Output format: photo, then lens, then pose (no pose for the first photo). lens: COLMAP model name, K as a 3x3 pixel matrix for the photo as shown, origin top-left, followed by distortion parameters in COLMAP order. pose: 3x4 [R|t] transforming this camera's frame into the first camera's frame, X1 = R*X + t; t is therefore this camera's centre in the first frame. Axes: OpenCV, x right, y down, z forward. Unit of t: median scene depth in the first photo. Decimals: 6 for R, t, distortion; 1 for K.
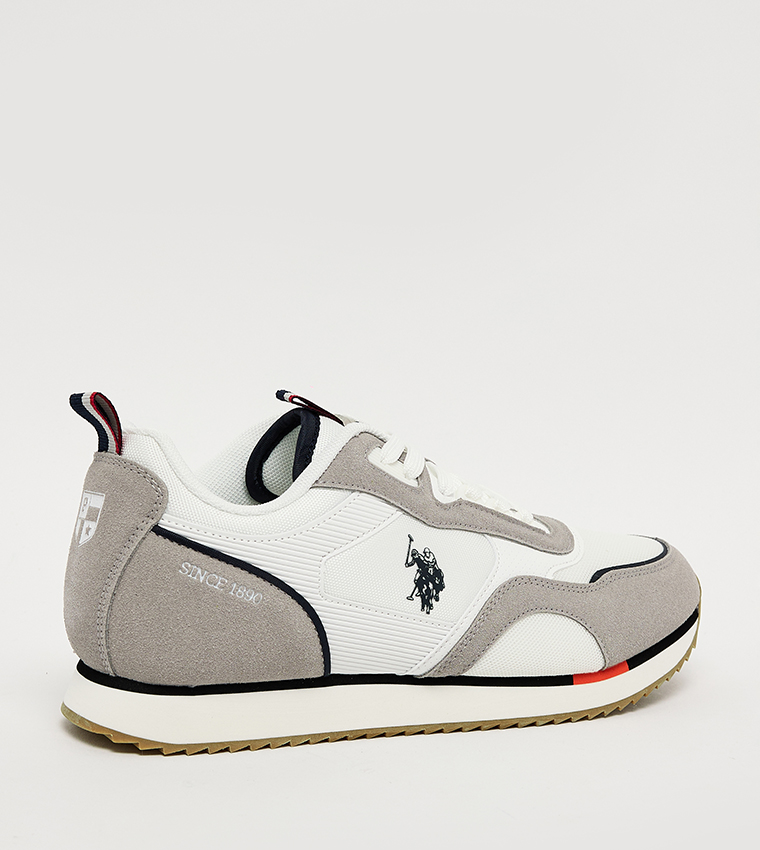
lens RADIAL K [[1739.2, 0, 380.0], [0, 1739.2, 425.0], [0, 0, 1]] dist [0.149380, 0.027042]
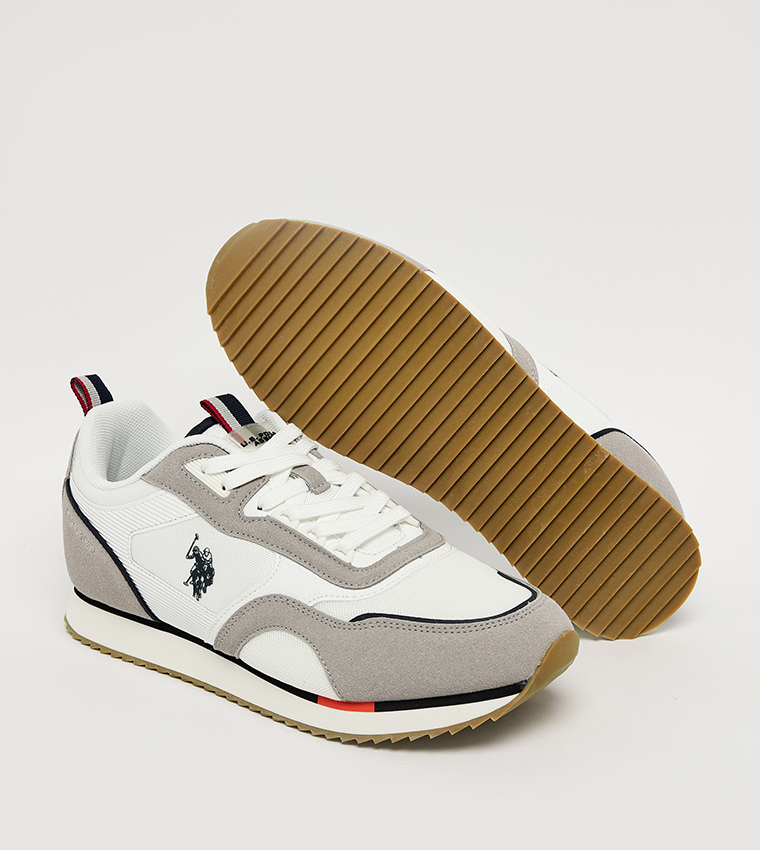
lens RADIAL K [[1739.2, 0, 380.0], [0, 1739.2, 425.0], [0, 0, 1]] dist [0.149380, 0.027042]
pose [[0.417973, 0.191855, -0.887970, 1.140339], [-0.073081, 0.981379, 0.177637, -0.238050], [0.905515, -0.009354, 0.424211, 0.599021]]
